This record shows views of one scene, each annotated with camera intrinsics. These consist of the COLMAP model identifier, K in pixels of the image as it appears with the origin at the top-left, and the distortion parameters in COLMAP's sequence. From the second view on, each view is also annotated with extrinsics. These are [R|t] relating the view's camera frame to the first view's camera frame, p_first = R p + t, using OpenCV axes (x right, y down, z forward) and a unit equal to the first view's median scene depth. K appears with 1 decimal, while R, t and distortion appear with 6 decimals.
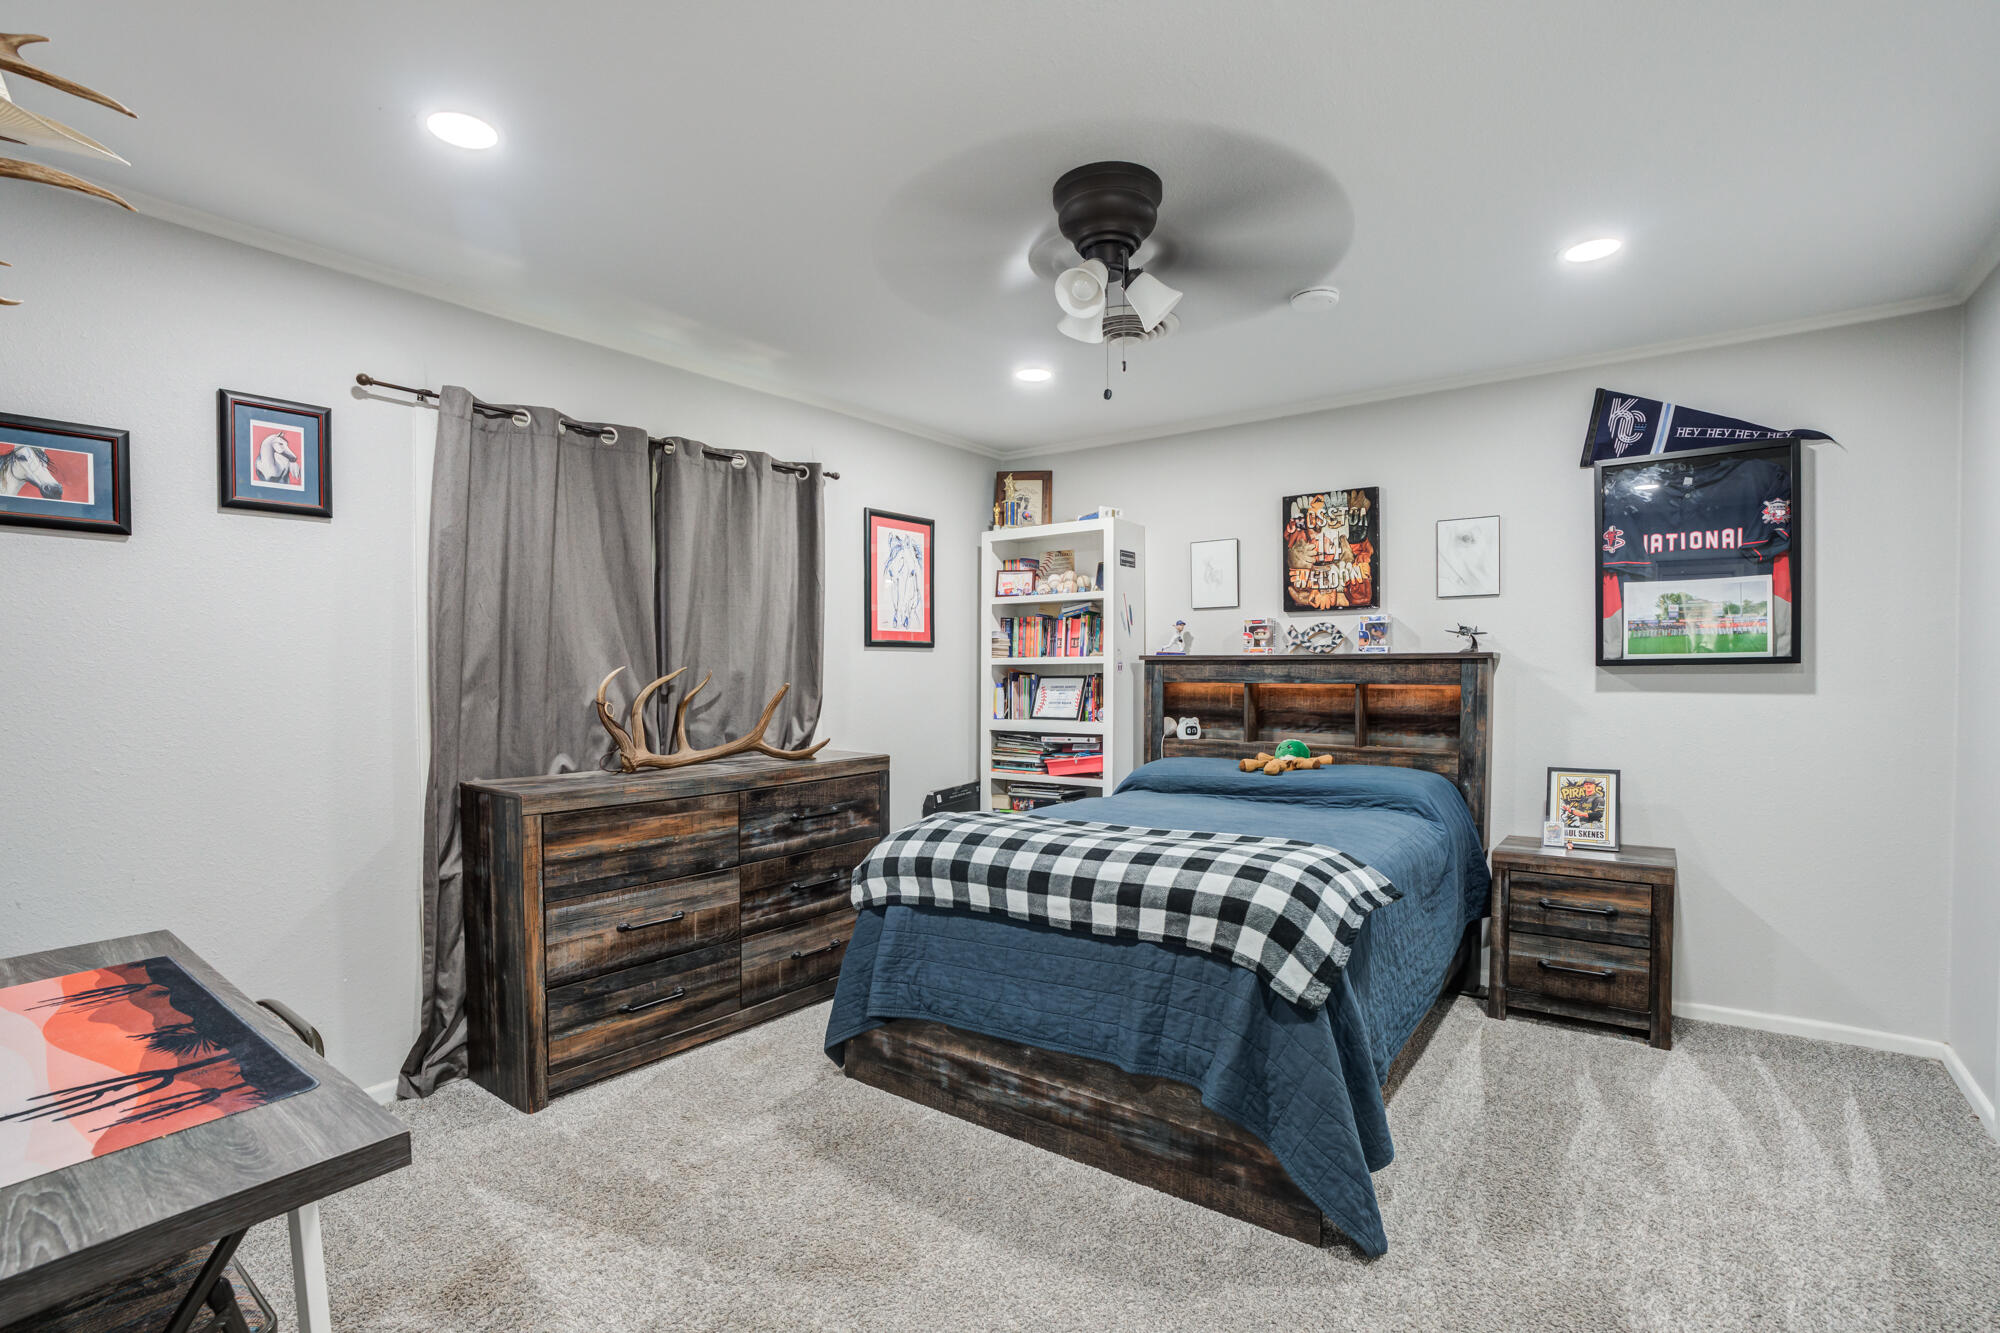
lens RADIAL K [[938.0, 0, 1011.5], [0, 938.0, 672.7], [0, 0, 1]] dist [-0.043230, 0.005440]
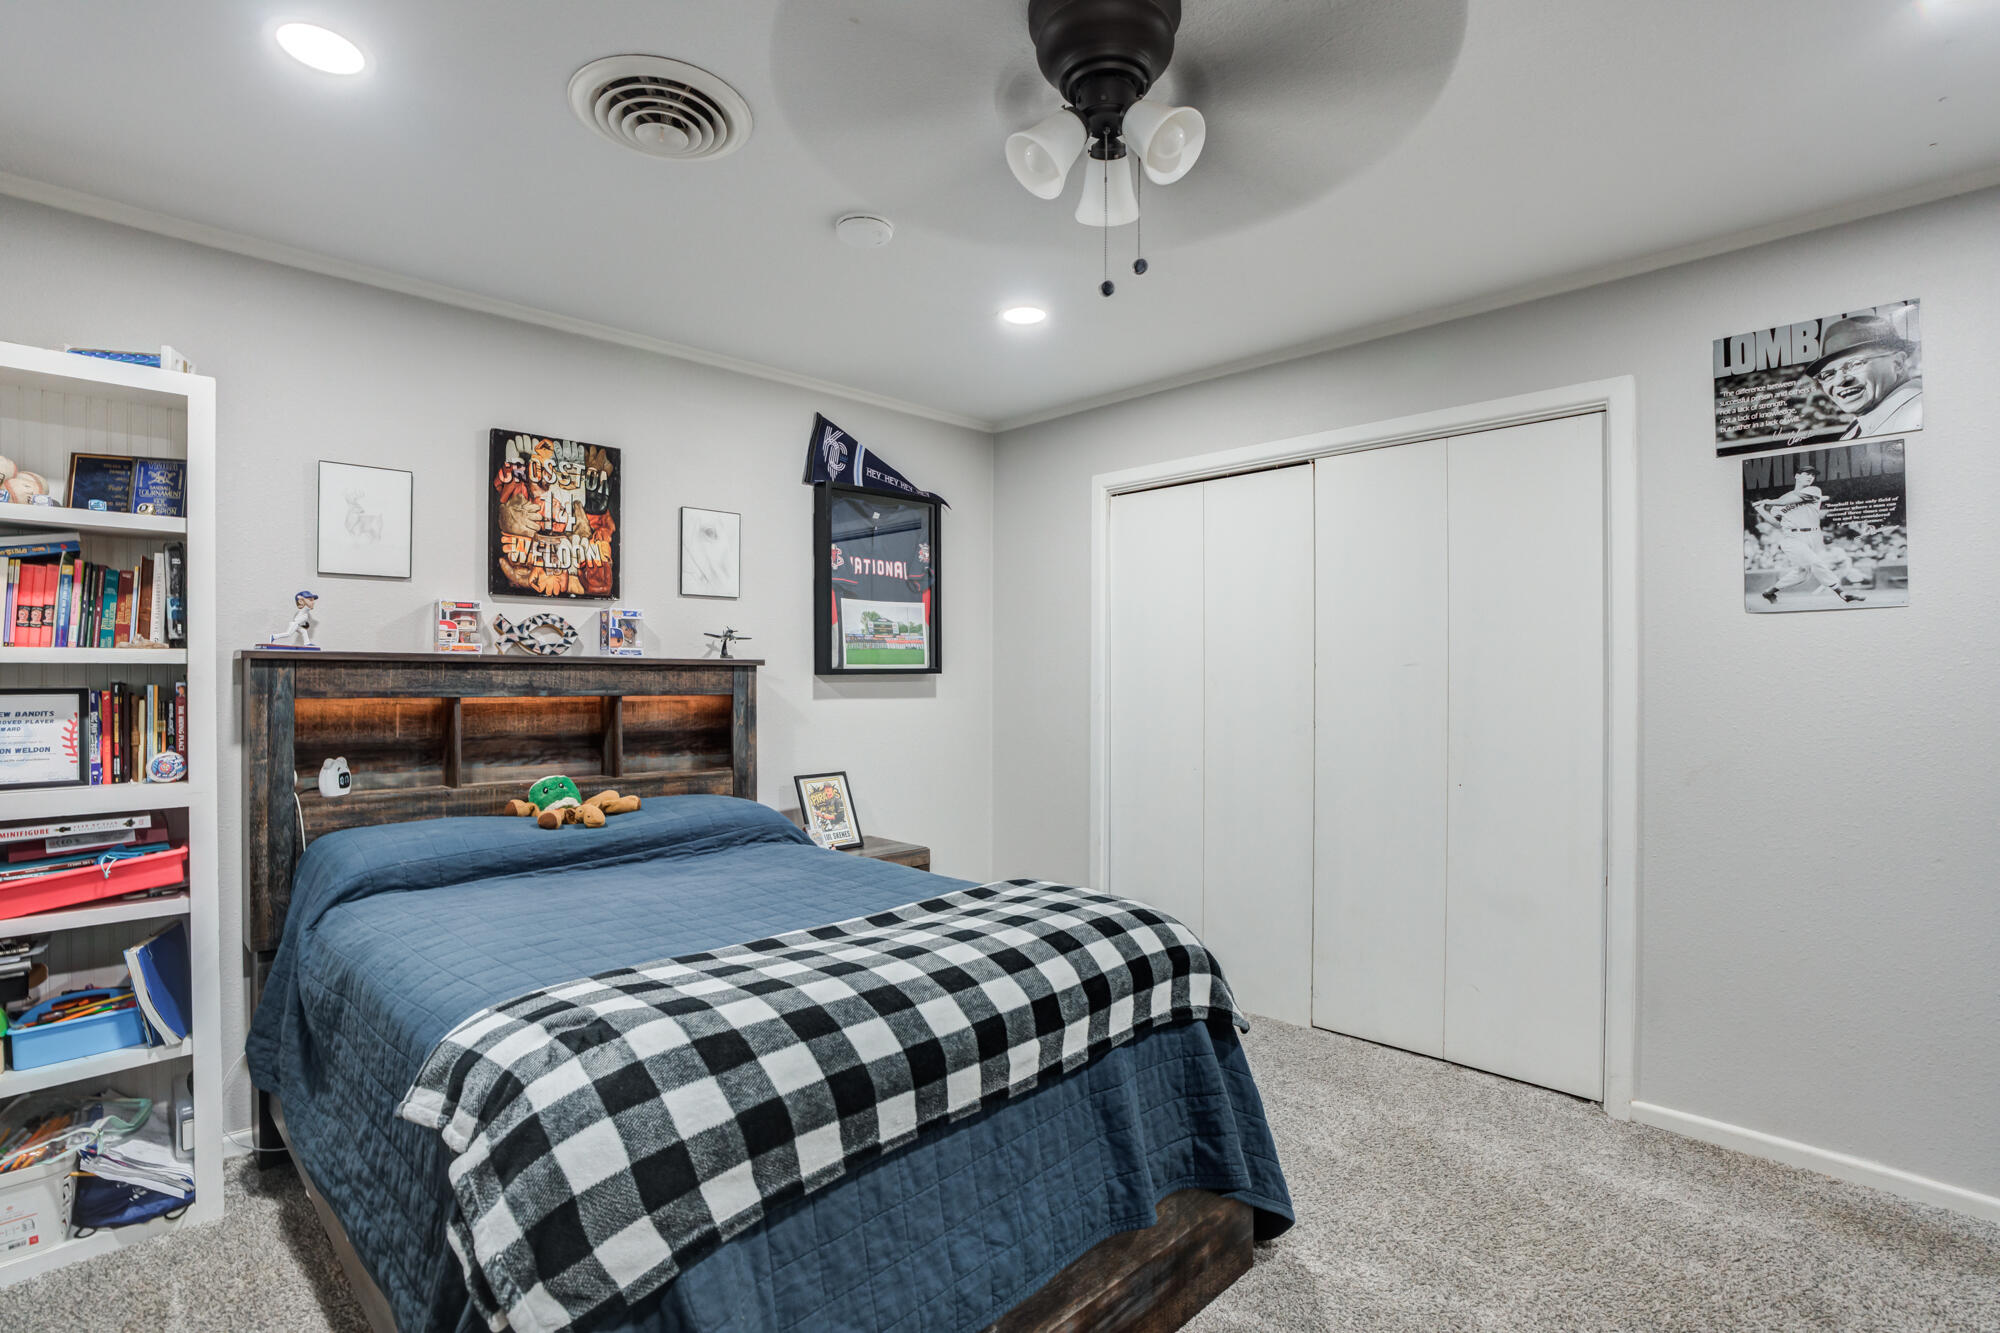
lens RADIAL K [[938.0, 0, 1004.5], [0, 938.0, 664.4], [0, 0, 1]] dist [-0.043230, 0.005440]
pose [[0.162688, 0.014574, 0.986570, -0.334722], [-0.000574, 0.999892, -0.014676, -0.002928], [-0.986677, 0.001822, 0.162679, 0.535285]]
